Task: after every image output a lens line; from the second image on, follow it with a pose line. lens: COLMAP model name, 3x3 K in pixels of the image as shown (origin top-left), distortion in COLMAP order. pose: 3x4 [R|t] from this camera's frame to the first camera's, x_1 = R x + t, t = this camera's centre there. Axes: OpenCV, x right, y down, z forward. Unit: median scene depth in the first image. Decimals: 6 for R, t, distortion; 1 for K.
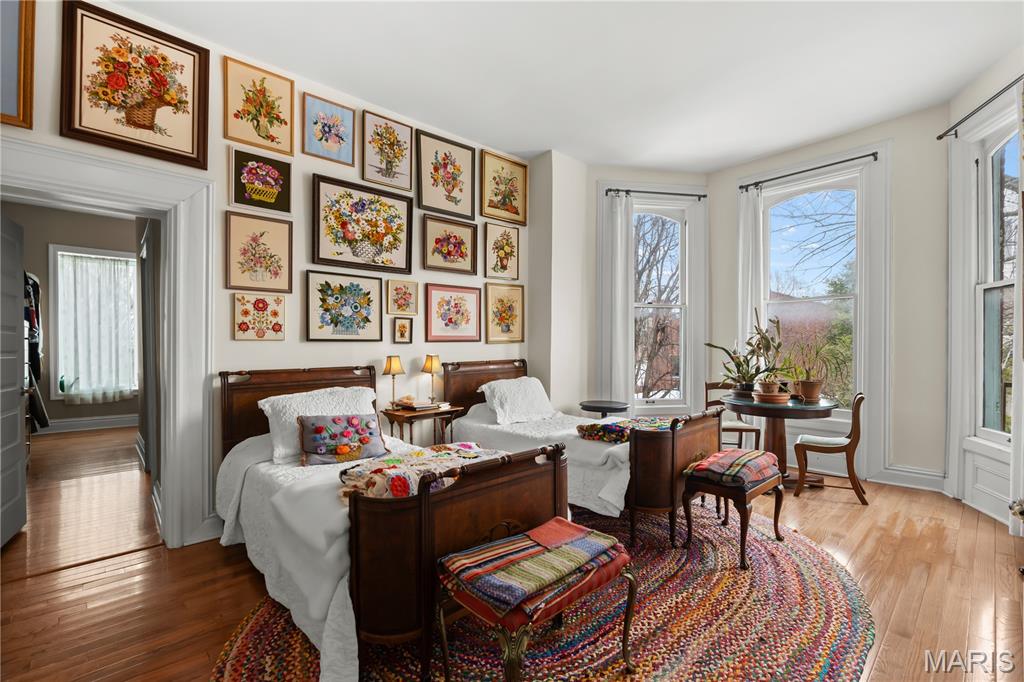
lens RADIAL K [[460.1, 0, 534.6], [0, 460.1, 358.7], [0, 0, 1]] dist [-0.008753, -0.000424]
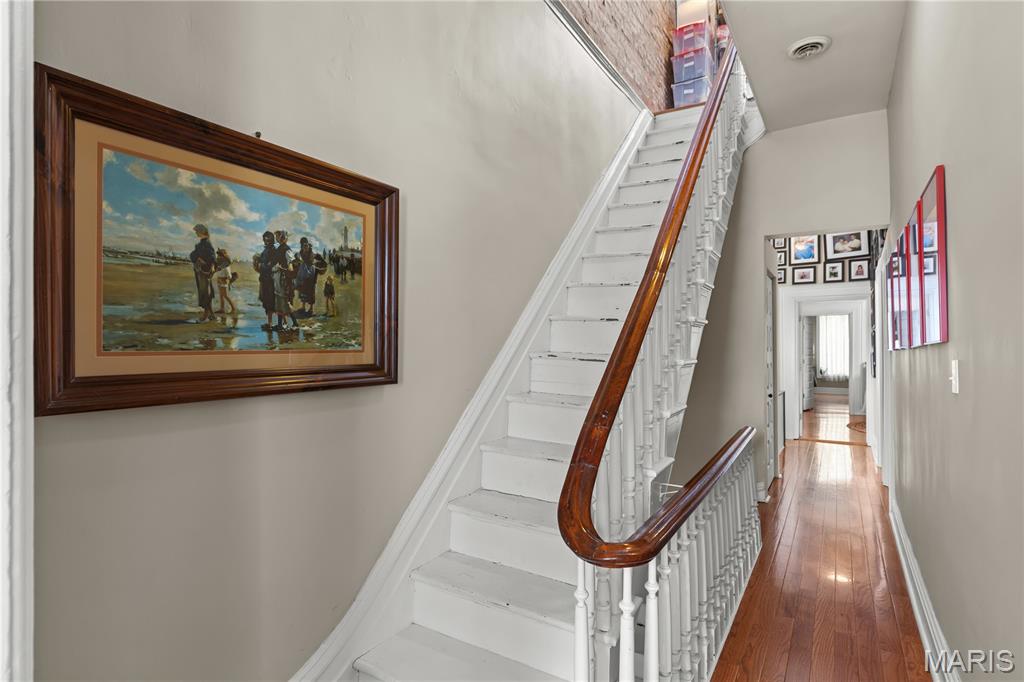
lens RADIAL K [[520.3, 0, 509.8], [0, 520.3, 340.6], [0, 0, 1]] dist [0.002023, 0.000274]
pose [[0.233840, -0.021392, -0.972040, 2.156653], [-0.024379, 0.999315, -0.027857, 0.038719], [0.971969, 0.030212, 0.233159, -2.147624]]
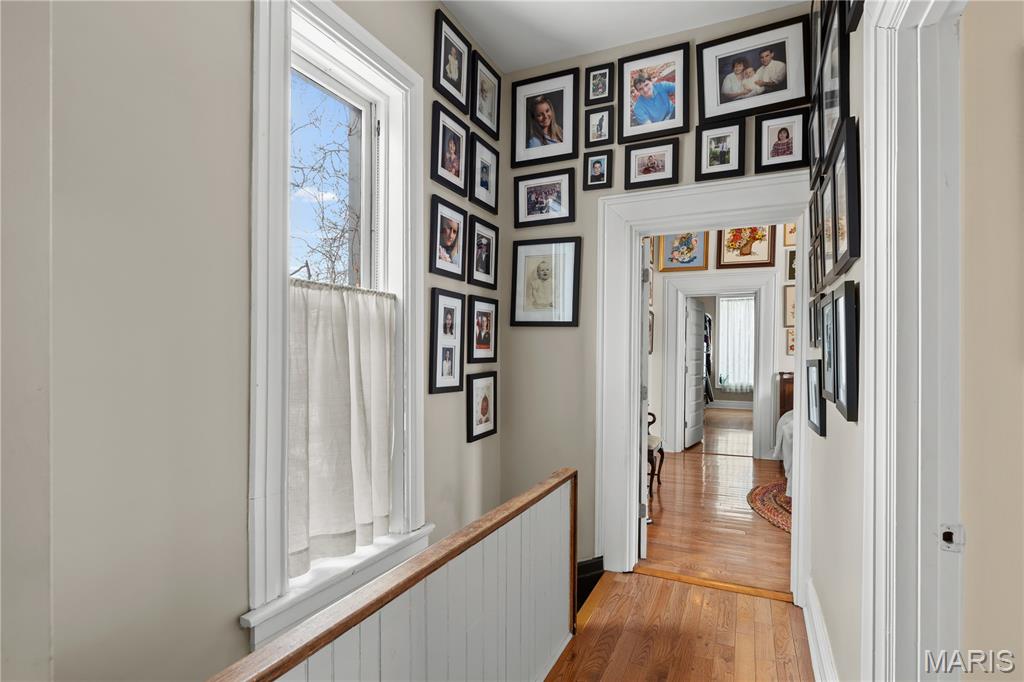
lens RADIAL K [[494.7, 0, 515.1], [0, 494.7, 350.6], [0, 0, 1]] dist [0.000350, 0.000070]
pose [[0.354694, -0.004230, -0.934973, 0.803554], [-0.026298, 0.999549, -0.014499, -0.001634], [0.934612, 0.029731, 0.354423, -0.715288]]
